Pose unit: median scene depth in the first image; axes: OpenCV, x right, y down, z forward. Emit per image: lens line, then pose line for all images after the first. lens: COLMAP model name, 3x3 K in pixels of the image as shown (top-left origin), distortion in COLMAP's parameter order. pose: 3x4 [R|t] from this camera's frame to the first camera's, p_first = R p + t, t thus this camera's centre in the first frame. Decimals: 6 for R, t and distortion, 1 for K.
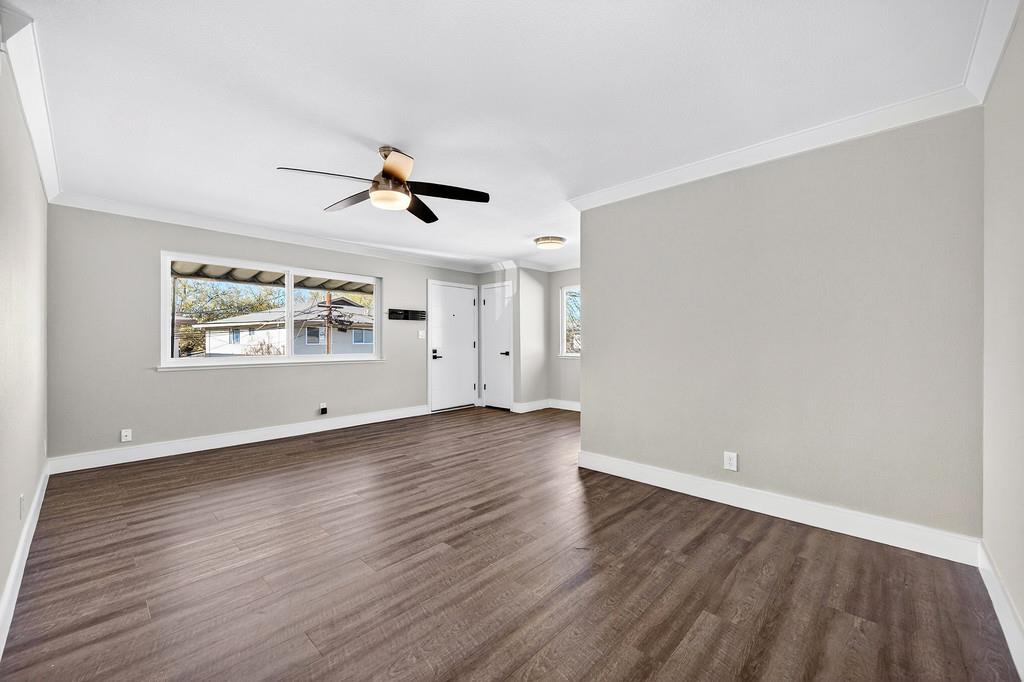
lens RADIAL K [[402.5, 0, 516.1], [0, 402.5, 342.3], [0, 0, 1]] dist [0.000752, -0.000158]
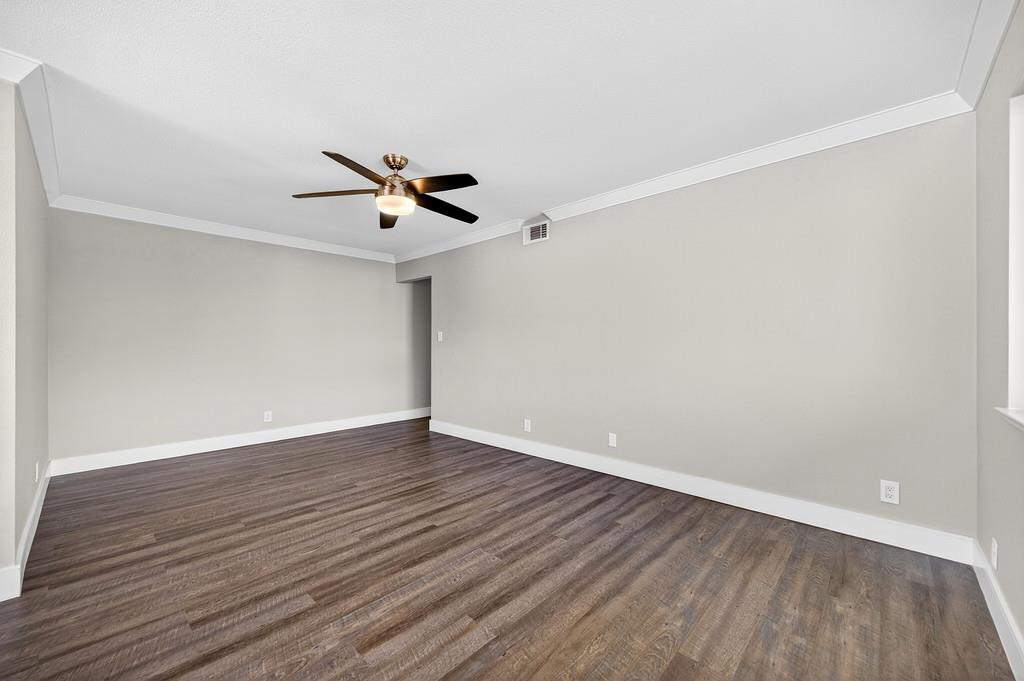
lens RADIAL K [[400.2, 0, 517.5], [0, 400.2, 343.3], [0, 0, 1]] dist [0.001457, -0.000396]
pose [[-0.999988, 0.002179, -0.004289, -0.268729], [0.002167, 0.999994, 0.002753, -0.002852], [0.004295, 0.002744, -0.999987, 0.877394]]
